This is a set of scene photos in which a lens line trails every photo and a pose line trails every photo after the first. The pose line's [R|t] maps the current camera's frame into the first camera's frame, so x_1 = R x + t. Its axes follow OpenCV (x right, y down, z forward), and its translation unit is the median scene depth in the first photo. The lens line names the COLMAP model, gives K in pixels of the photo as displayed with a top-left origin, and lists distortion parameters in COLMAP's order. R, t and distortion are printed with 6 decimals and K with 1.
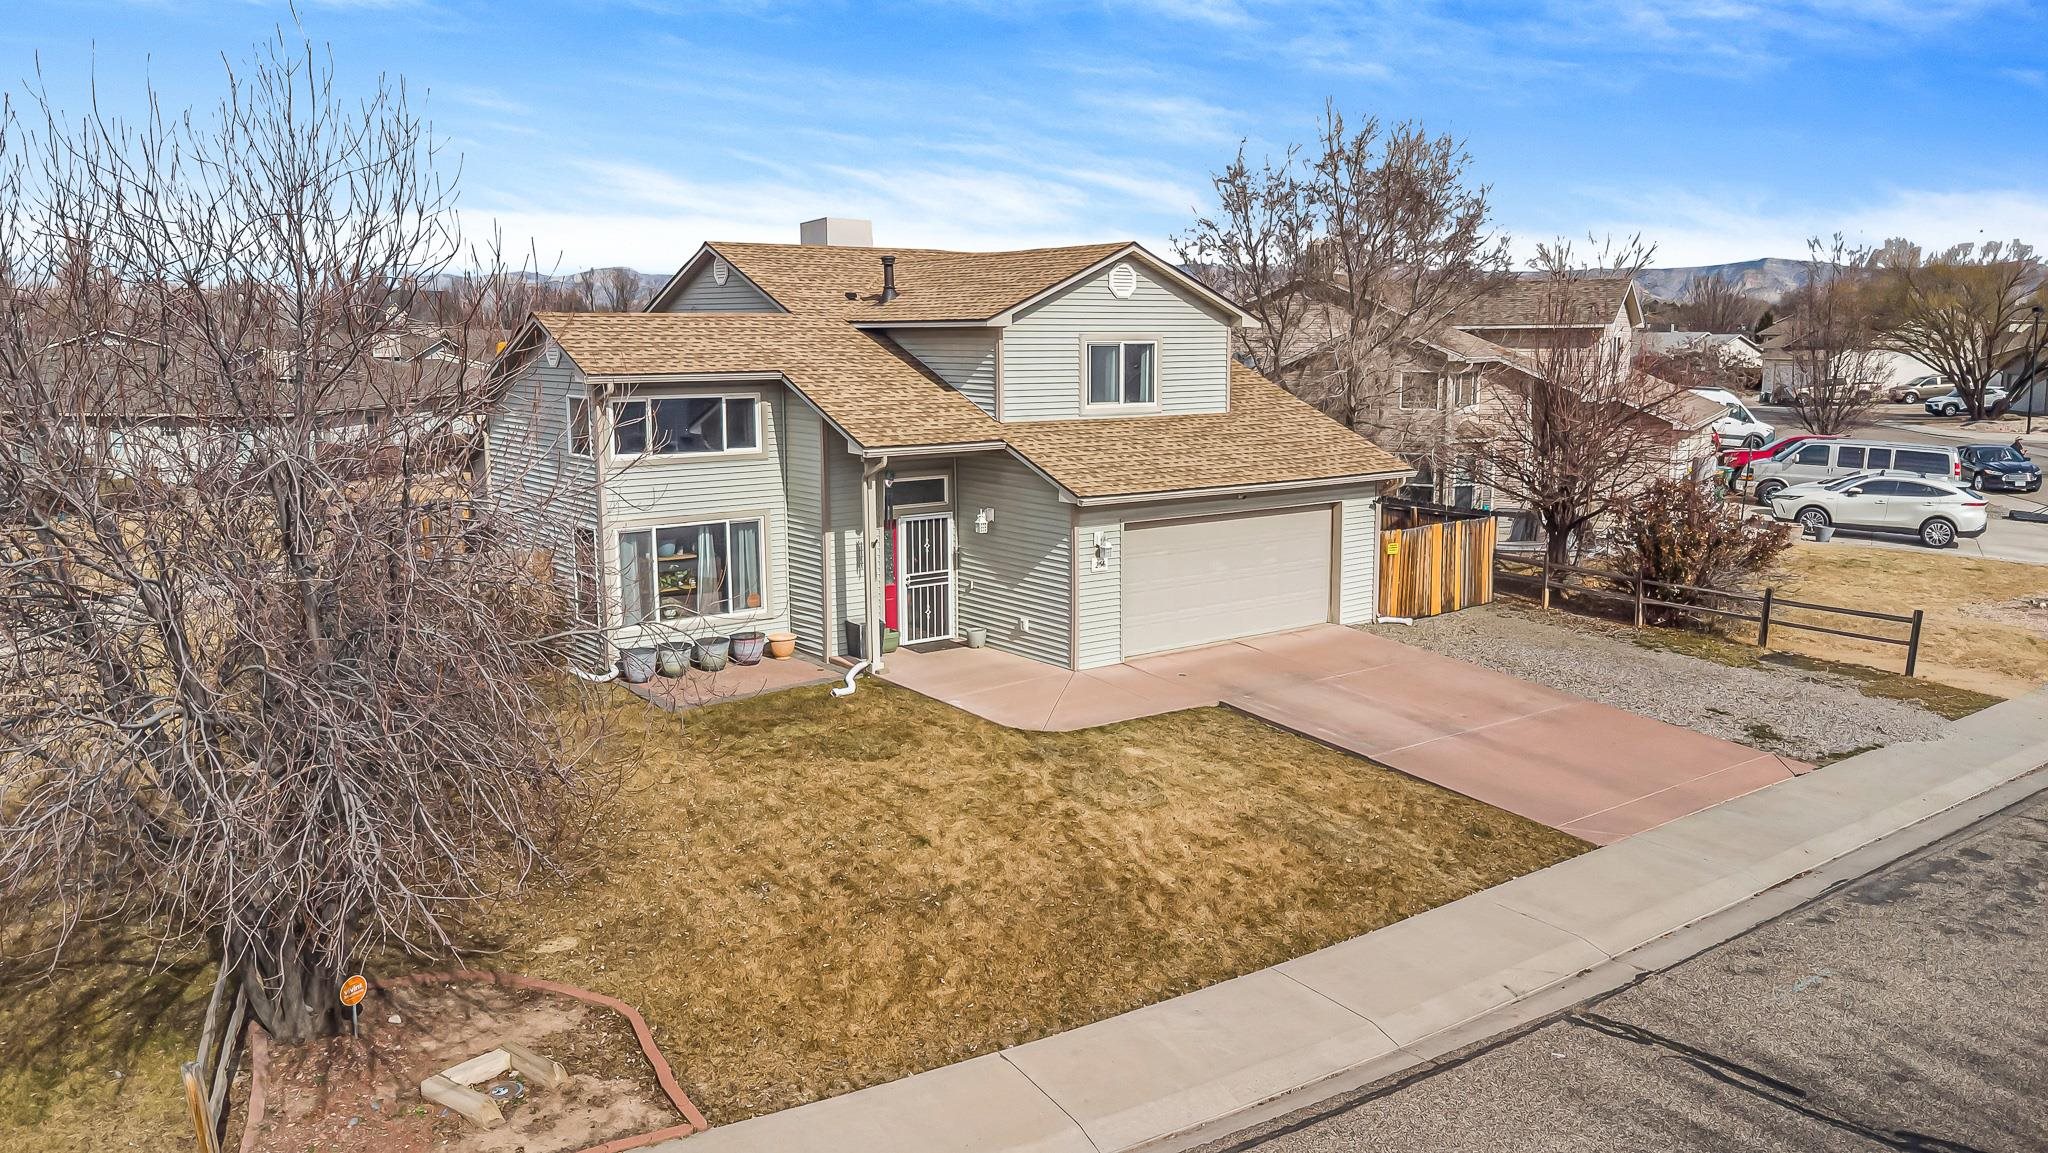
lens RADIAL K [[1494.2, 0, 1024.0], [0, 1494.2, 576.5], [0, 0, 1]] dist [0.051393, -0.066617]
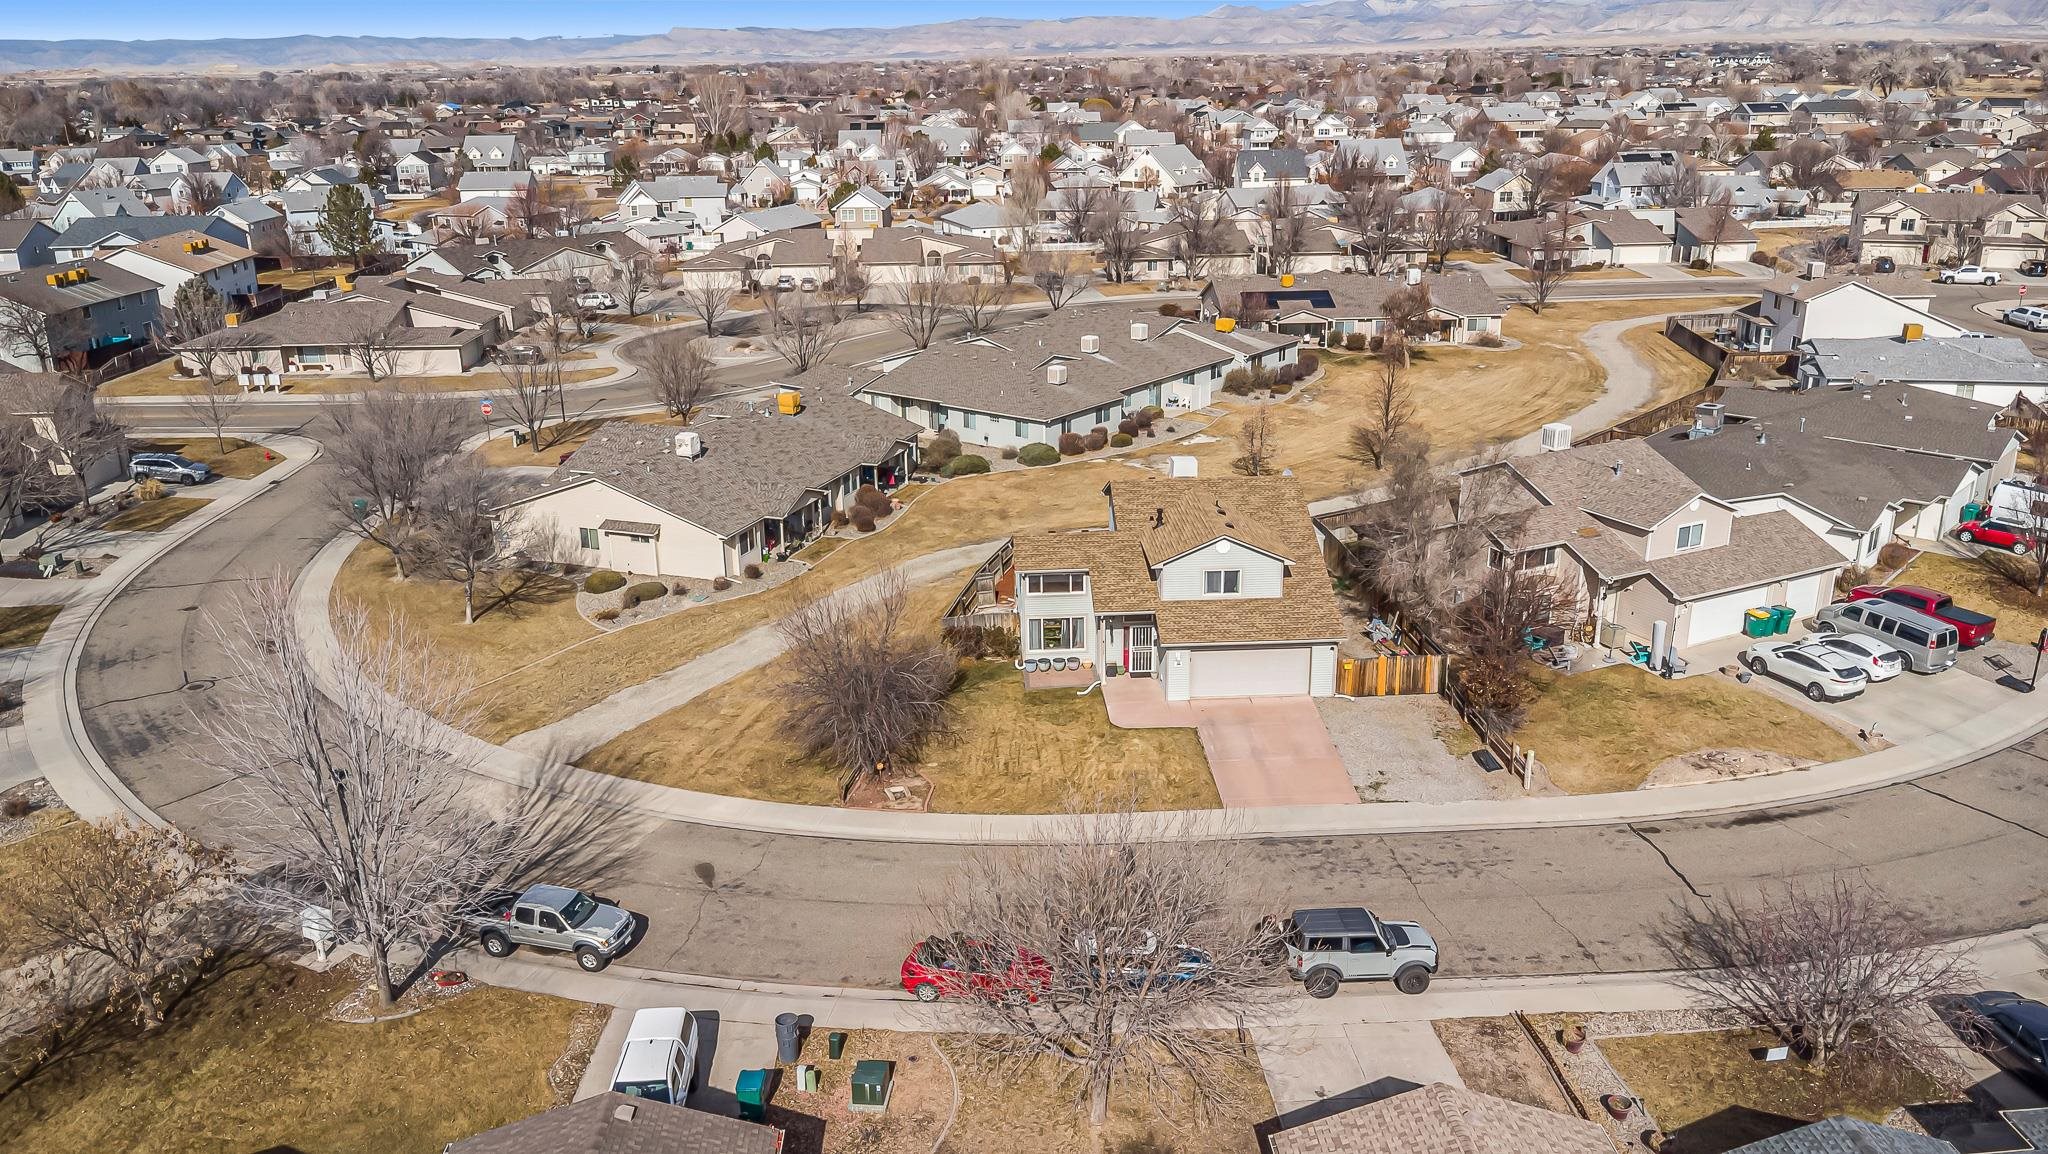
lens RADIAL K [[1494.2, 0, 1024.0], [0, 1494.2, 577.0], [0, 0, 1]] dist [0.051393, -0.066617]
pose [[0.826194, 0.174560, -0.535660, 1.215093], [-0.080188, 0.977544, 0.194880, -0.652184], [0.557649, -0.118055, 0.821639, -1.318624]]
